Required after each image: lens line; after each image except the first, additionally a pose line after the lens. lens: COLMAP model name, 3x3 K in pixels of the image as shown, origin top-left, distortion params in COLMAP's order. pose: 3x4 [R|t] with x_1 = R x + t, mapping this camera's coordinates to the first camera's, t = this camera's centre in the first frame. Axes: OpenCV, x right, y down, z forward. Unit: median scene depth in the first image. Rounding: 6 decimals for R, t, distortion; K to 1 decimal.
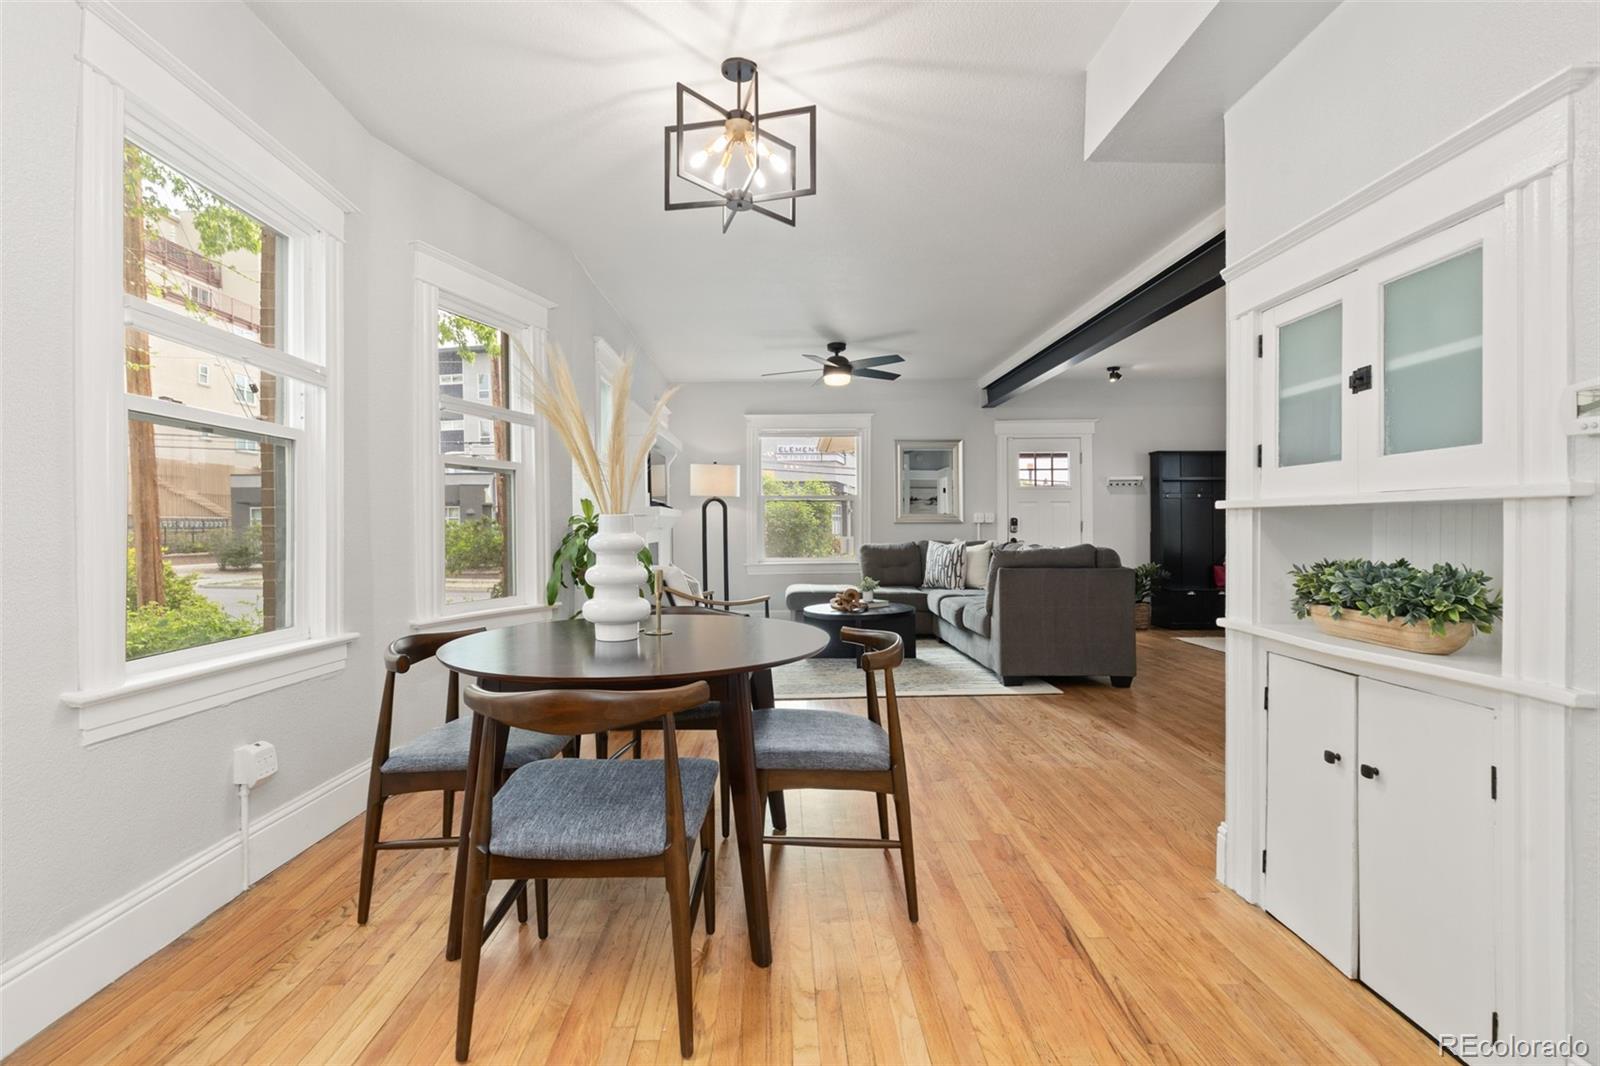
lens RADIAL K [[736.6, 0, 787.8], [0, 736.6, 534.7], [0, 0, 1]] dist [0.015975, -0.002959]
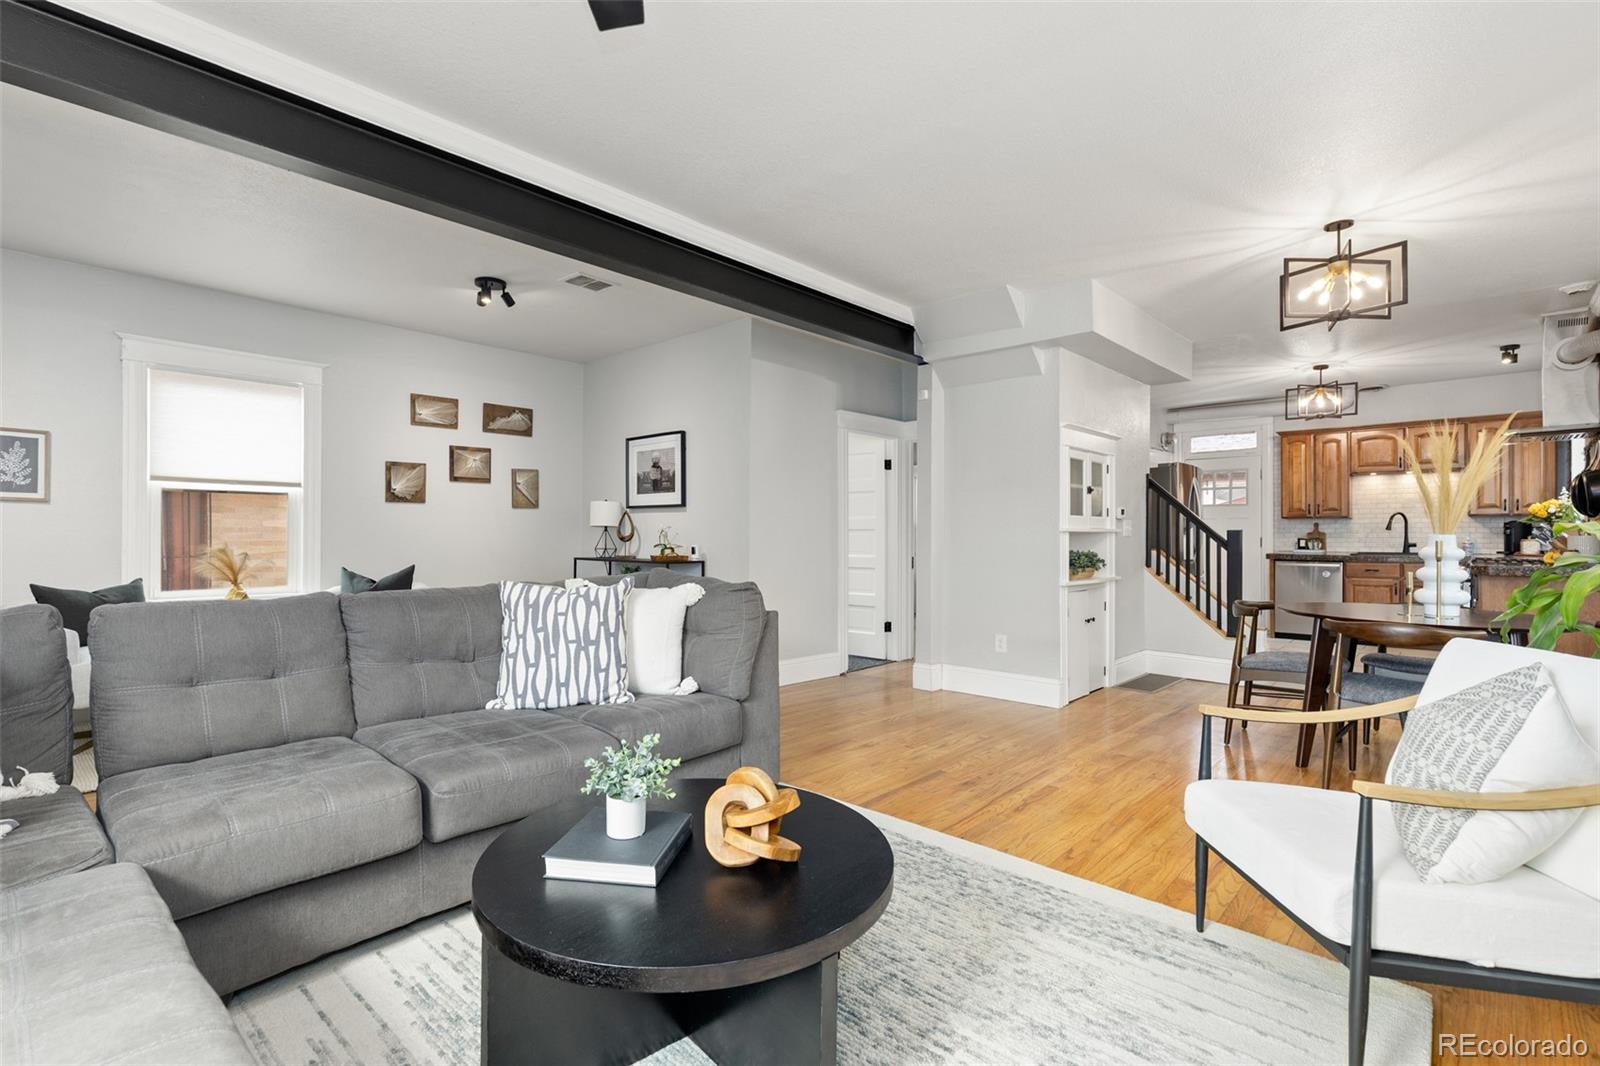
lens RADIAL K [[736.6, 0, 797.1], [0, 736.6, 539.4], [0, 0, 1]] dist [0.015975, -0.002959]
pose [[-0.726579, -0.007357, 0.687043, -0.101470], [0.007156, 0.999807, 0.018274, -0.018031], [-0.687045, 0.018194, -0.726387, 0.982871]]
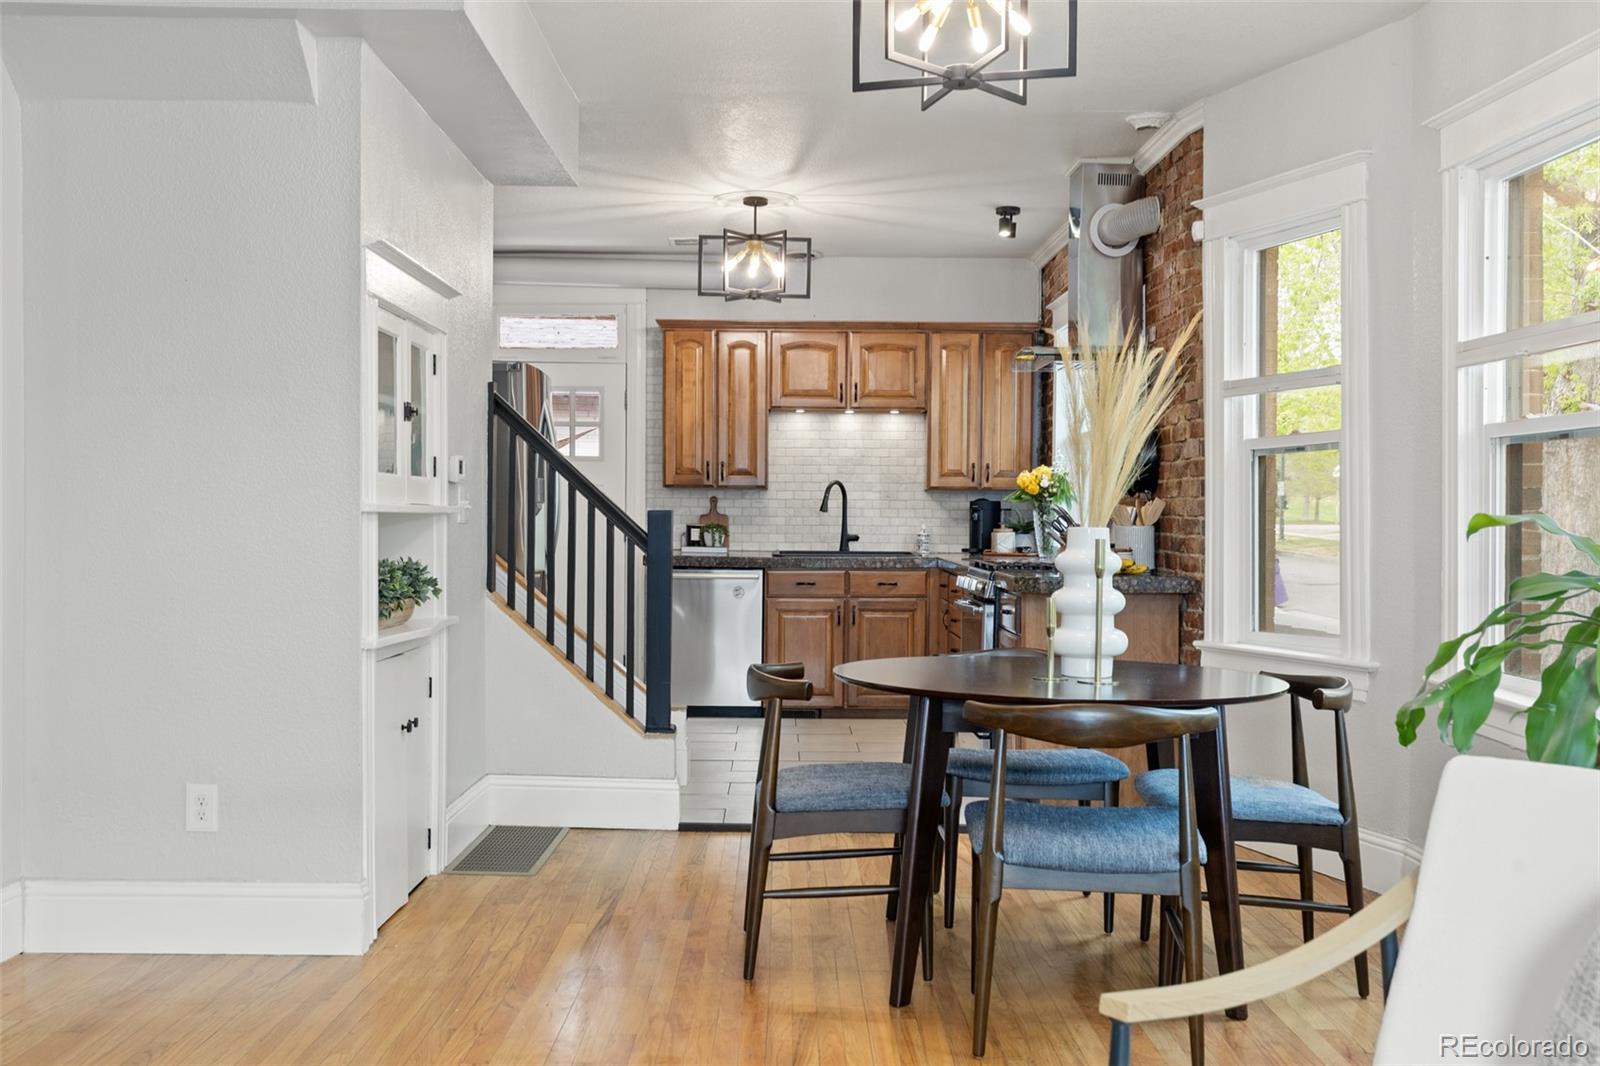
lens RADIAL K [[1577.2, 0, 780.1], [0, 1577.2, 515.8], [0, 0, 1]] dist [0.038108, 0.000000]
pose [[-0.999725, -0.013162, 0.019425, 0.026660], [-0.012906, 0.999829, 0.013214, -0.018948], [-0.019595, 0.012960, -0.999724, 0.893904]]
